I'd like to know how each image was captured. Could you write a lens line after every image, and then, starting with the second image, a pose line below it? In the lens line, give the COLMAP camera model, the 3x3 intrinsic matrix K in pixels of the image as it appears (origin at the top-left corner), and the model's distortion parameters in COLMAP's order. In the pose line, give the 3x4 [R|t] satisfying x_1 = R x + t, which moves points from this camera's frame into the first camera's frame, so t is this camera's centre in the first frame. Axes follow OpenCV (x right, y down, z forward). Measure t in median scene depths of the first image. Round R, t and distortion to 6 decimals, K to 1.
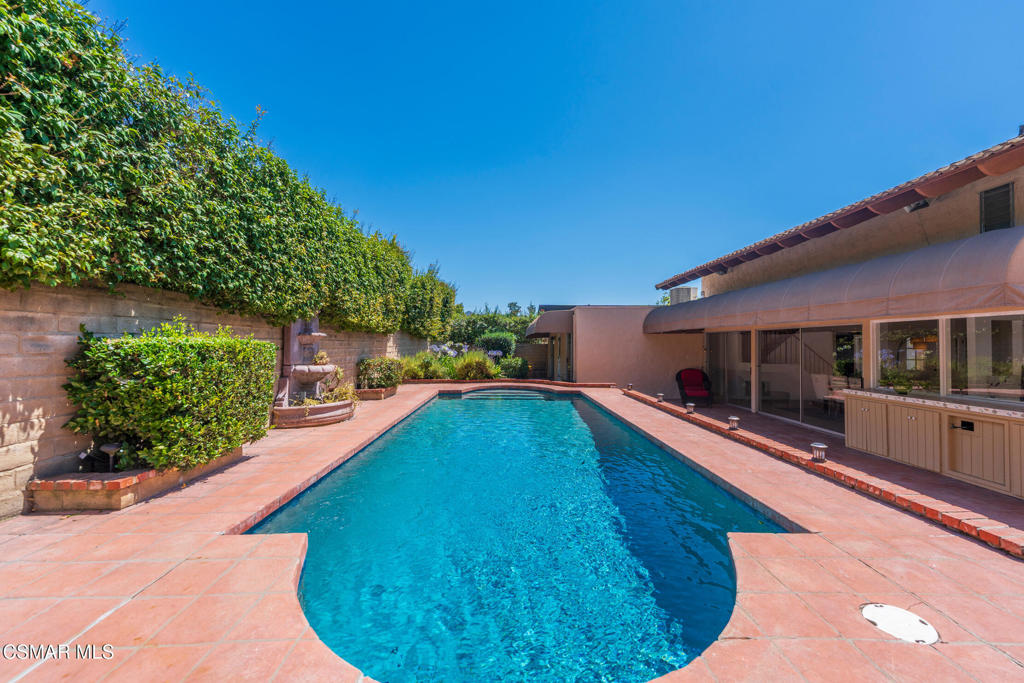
lens RADIAL K [[412.2, 0, 512.1], [0, 412.2, 342.4], [0, 0, 1]] dist [0.002834, -0.000174]
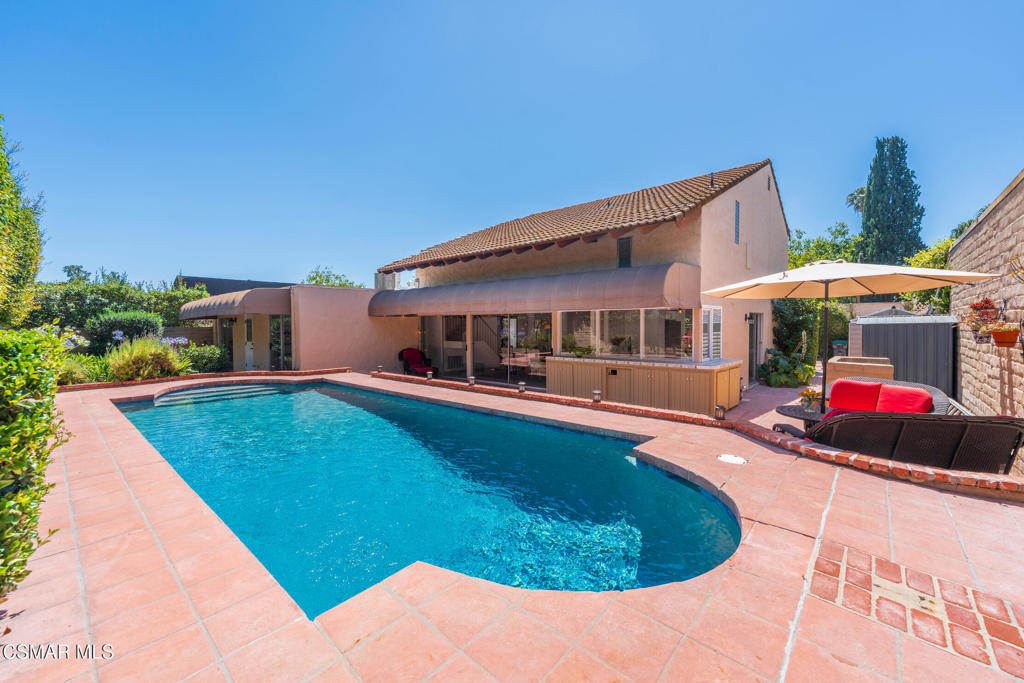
lens RADIAL K [[412.2, 0, 513.9], [0, 412.2, 334.0], [0, 0, 1]] dist [0.002834, -0.000174]
pose [[0.670058, -0.023157, 0.741947, -0.237768], [0.003809, 0.999607, 0.027759, -0.005465], [-0.742299, -0.015774, 0.669883, 0.072422]]
